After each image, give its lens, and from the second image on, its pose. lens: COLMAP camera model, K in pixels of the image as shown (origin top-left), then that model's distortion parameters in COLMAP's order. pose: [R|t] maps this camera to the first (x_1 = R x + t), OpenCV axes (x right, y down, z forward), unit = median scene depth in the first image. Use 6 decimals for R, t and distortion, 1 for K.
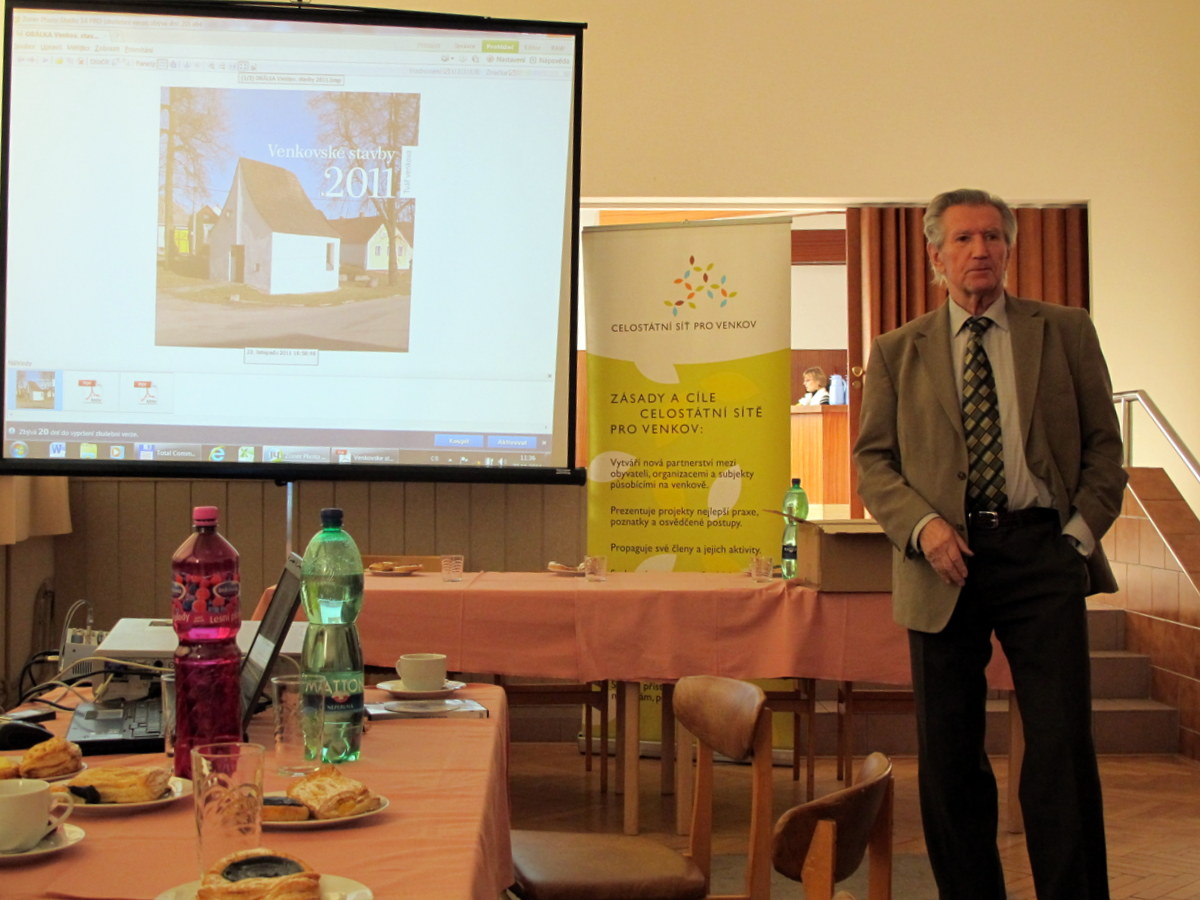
lens RADIAL K [[1558.4, 0, 600.5], [0, 1558.4, 448.7], [0, 0, 1]] dist [0.011982, 0.000000]
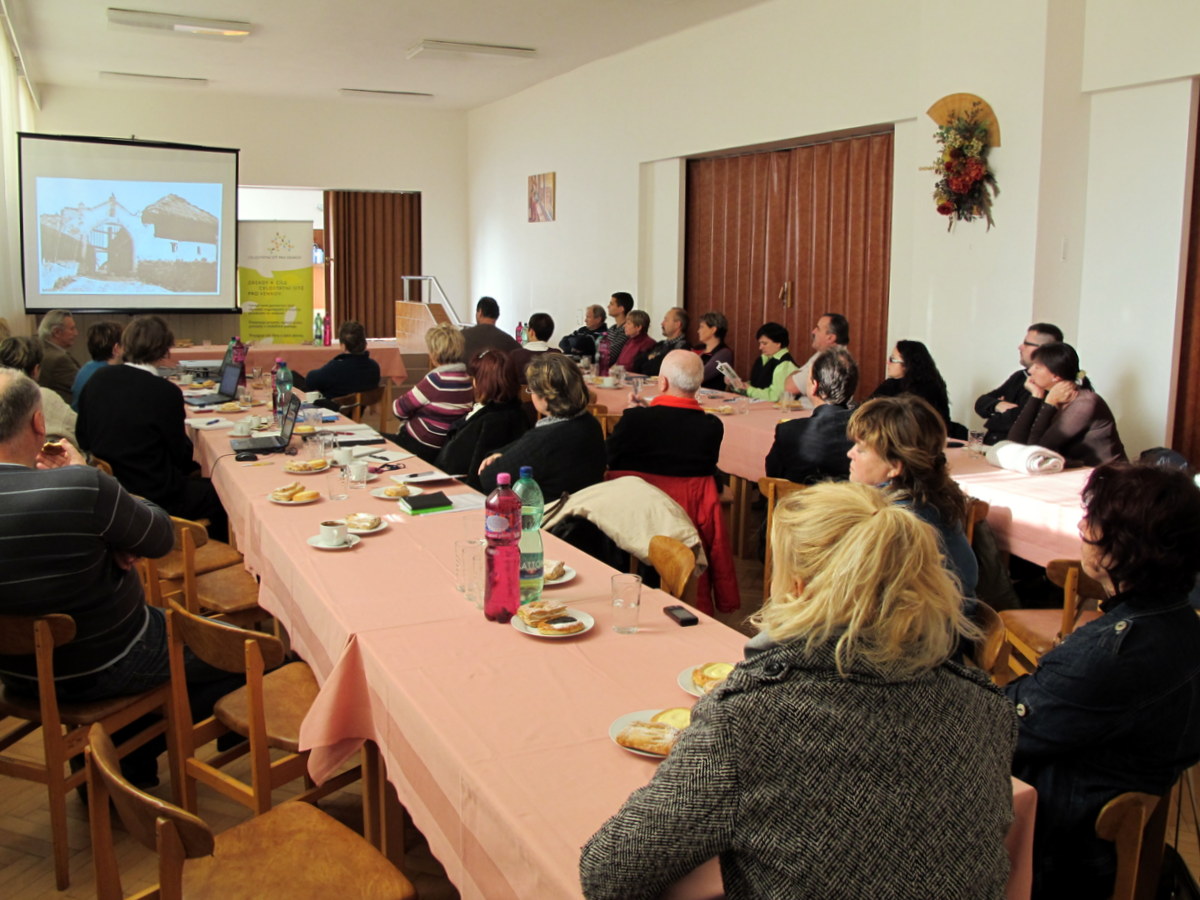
lens RADIAL K [[1106.2, 0, 600.1], [0, 1106.2, 449.0], [0, 0, 1]] dist [-0.122898, 0.000000]
pose [[0.907396, -0.049248, 0.417380, -0.254375], [-0.025490, 0.984834, 0.171619, -0.090689], [-0.419502, -0.166366, 0.892379, -1.076968]]
